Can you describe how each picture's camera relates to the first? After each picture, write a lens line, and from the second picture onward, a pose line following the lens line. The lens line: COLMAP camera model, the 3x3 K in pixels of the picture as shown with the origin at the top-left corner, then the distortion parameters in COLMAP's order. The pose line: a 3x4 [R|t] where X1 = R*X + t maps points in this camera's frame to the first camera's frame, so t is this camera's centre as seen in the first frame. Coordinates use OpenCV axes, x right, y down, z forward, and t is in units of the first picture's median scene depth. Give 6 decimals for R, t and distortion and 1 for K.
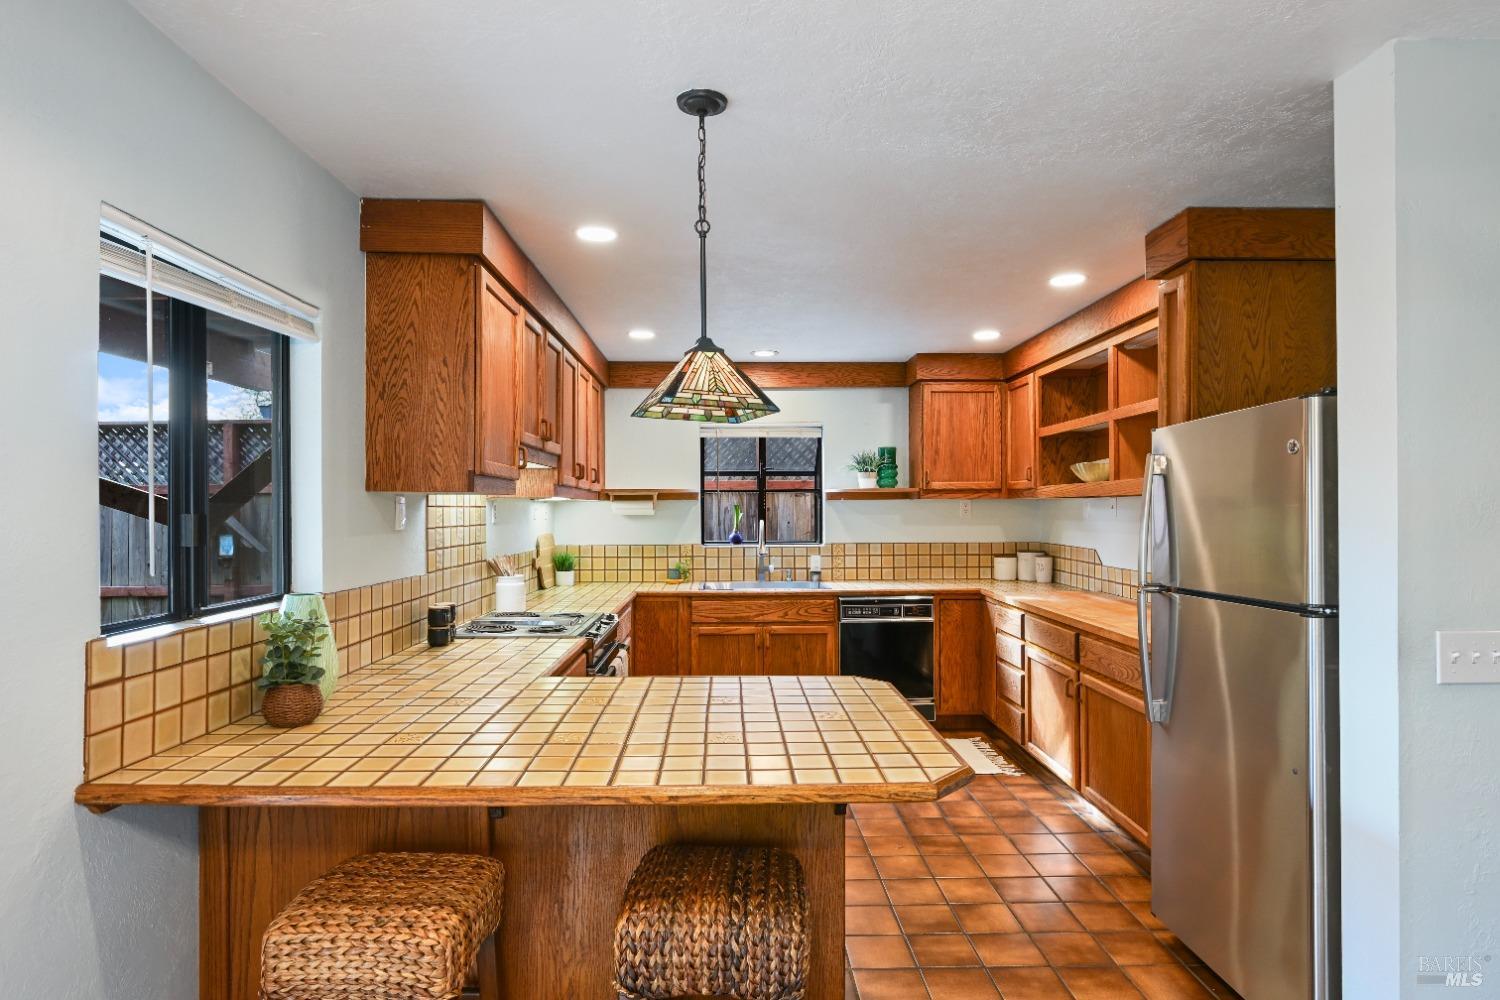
lens RADIAL K [[820.7, 0, 748.7], [0, 820.7, 503.7], [0, 0, 1]] dist [0.000657, 0.000048]
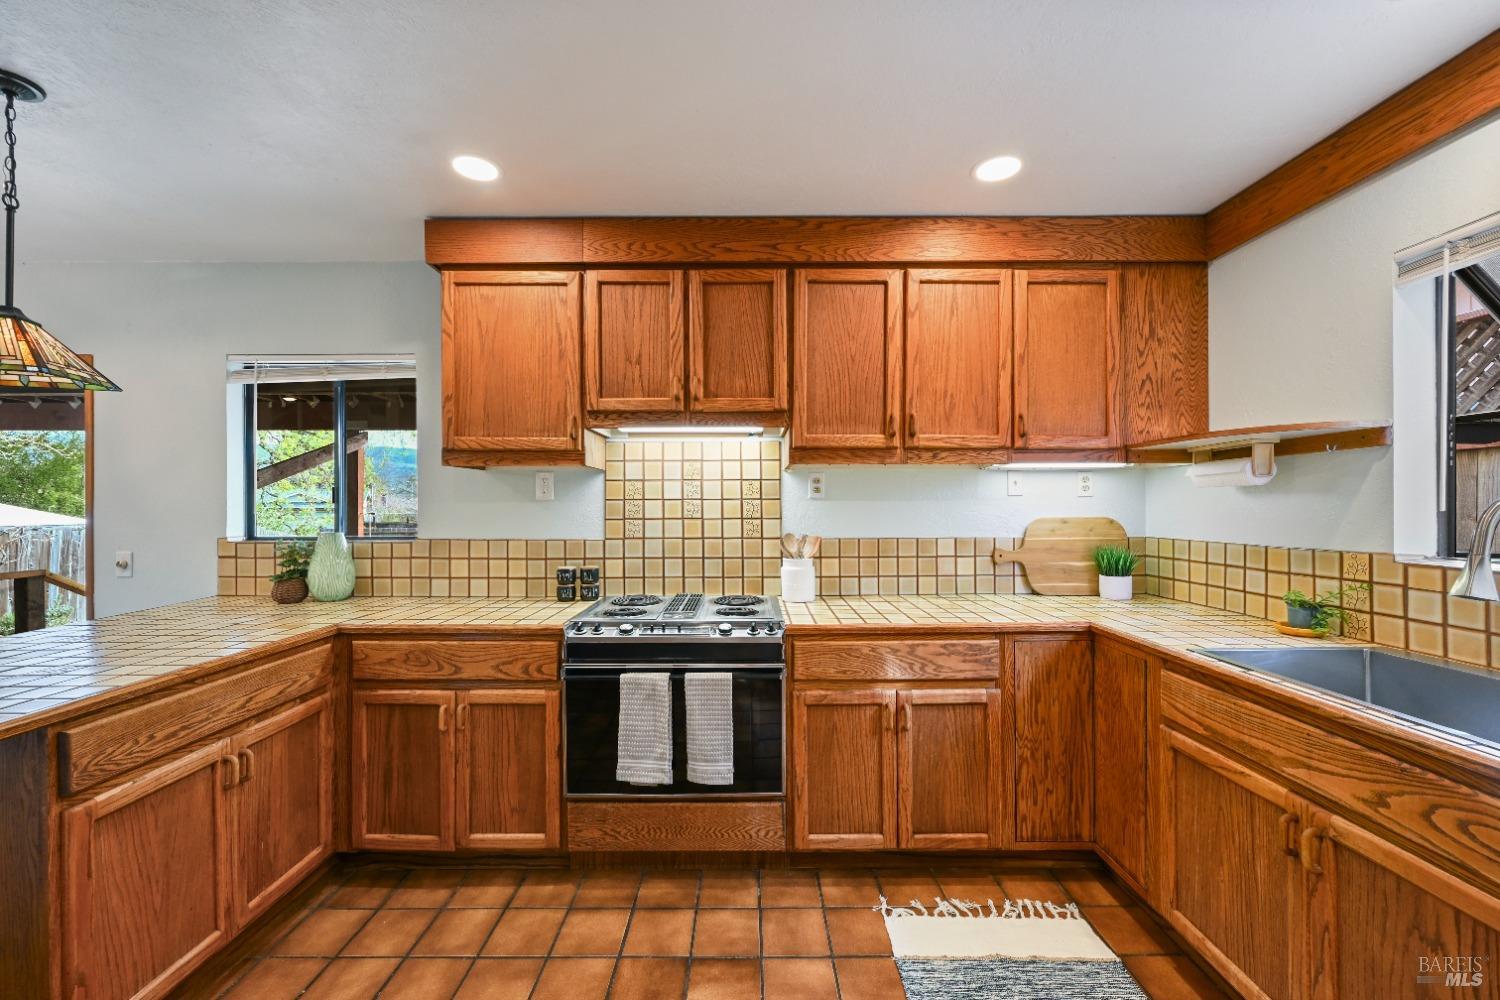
lens RADIAL K [[579.4, 0, 750.9], [0, 579.4, 506.6], [0, 0, 1]] dist [-0.008378, -0.000116]
pose [[-0.026535, 0.001322, -0.999647, 0.240367], [0.009678, 0.999953, 0.001066, 0.023644], [0.999601, -0.009646, -0.026547, 0.722658]]
